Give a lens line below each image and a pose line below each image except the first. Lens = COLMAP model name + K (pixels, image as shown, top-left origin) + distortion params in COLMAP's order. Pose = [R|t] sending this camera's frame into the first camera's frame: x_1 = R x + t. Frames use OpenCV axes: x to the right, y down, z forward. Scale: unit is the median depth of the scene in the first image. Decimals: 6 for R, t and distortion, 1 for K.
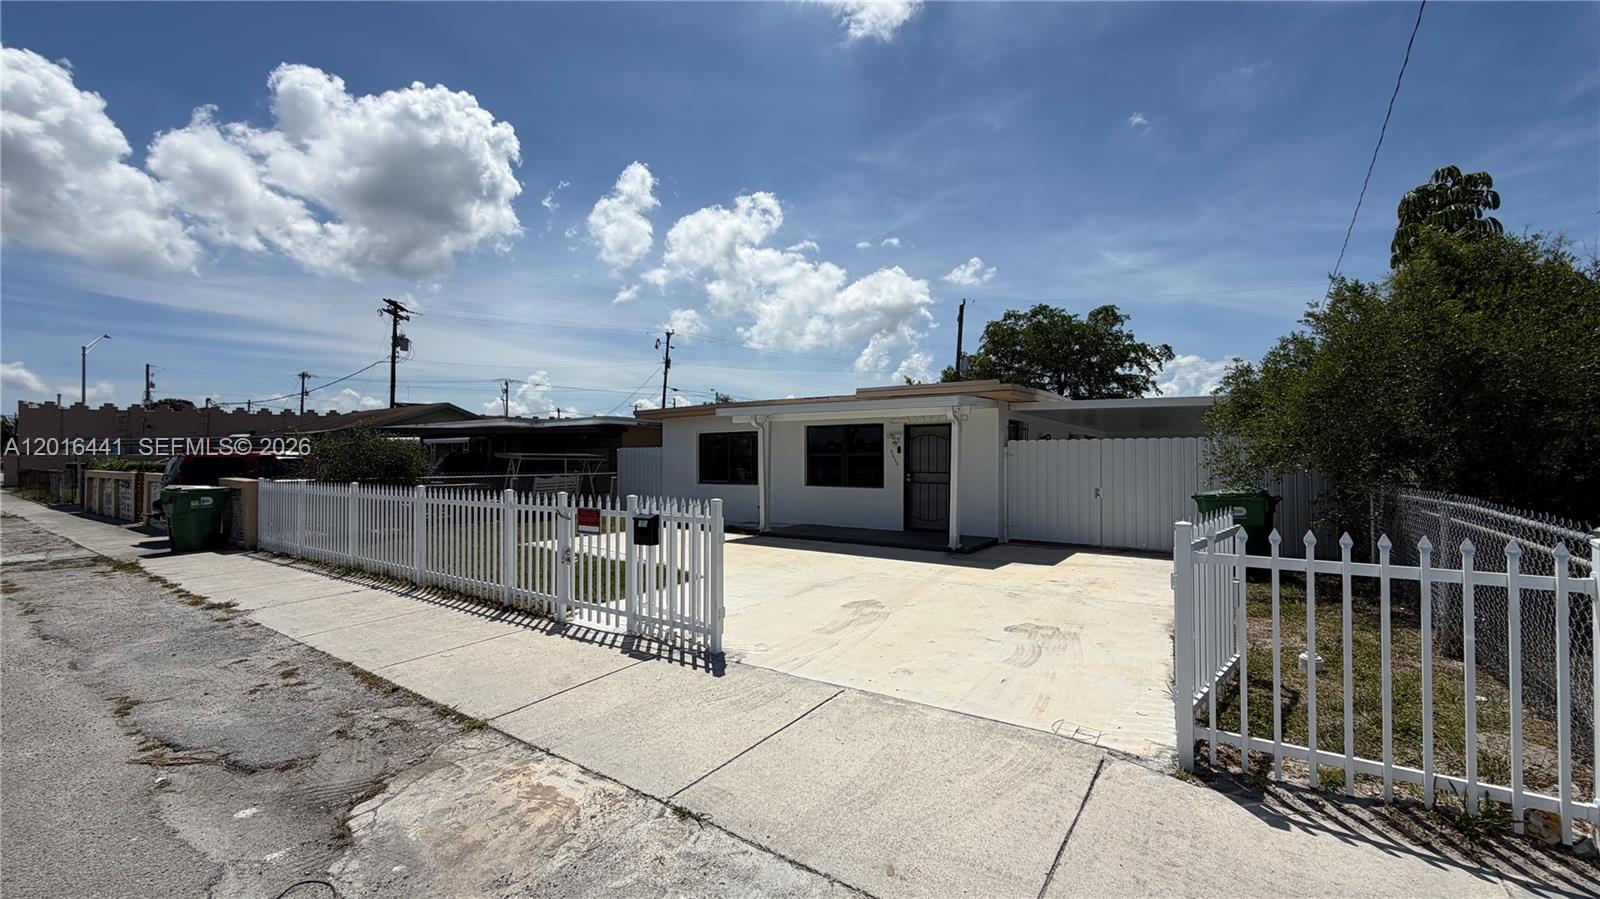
lens RADIAL K [[636.1, 0, 796.7], [0, 636.1, 446.9], [0, 0, 1]] dist [-0.001210, 0.000929]
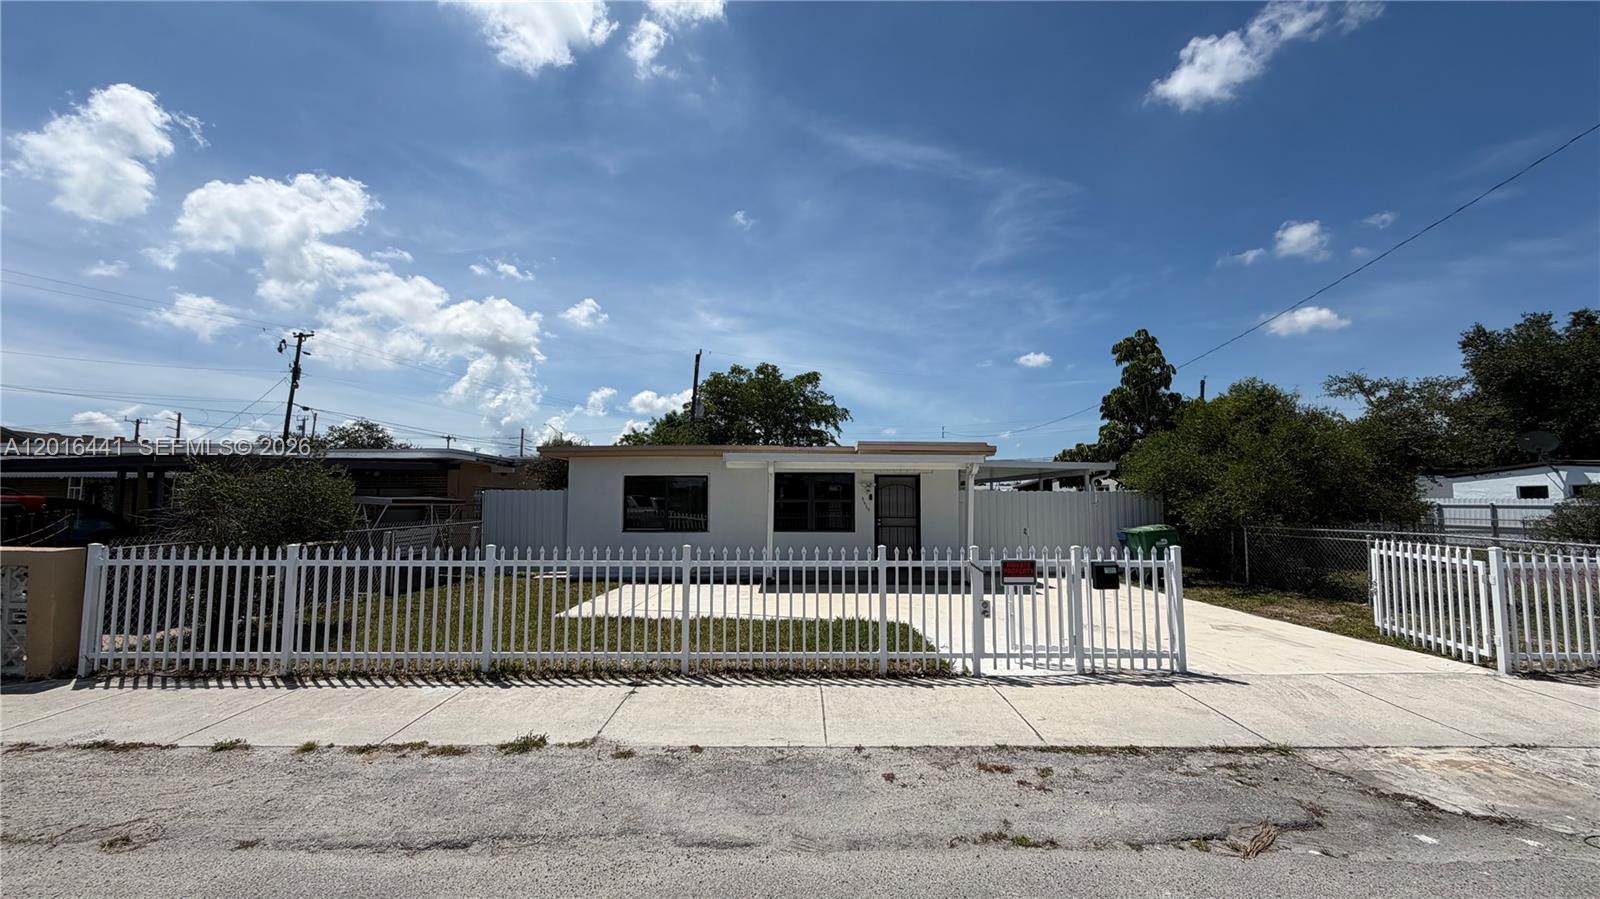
lens RADIAL K [[636.1, 0, 792.9], [0, 636.1, 451.6], [0, 0, 1]] dist [-0.001210, 0.000929]
pose [[0.822308, 0.039954, 0.567638, -0.573263], [-0.007932, 0.998240, -0.058771, -0.008444], [-0.568988, 0.043825, 0.821178, 0.158939]]
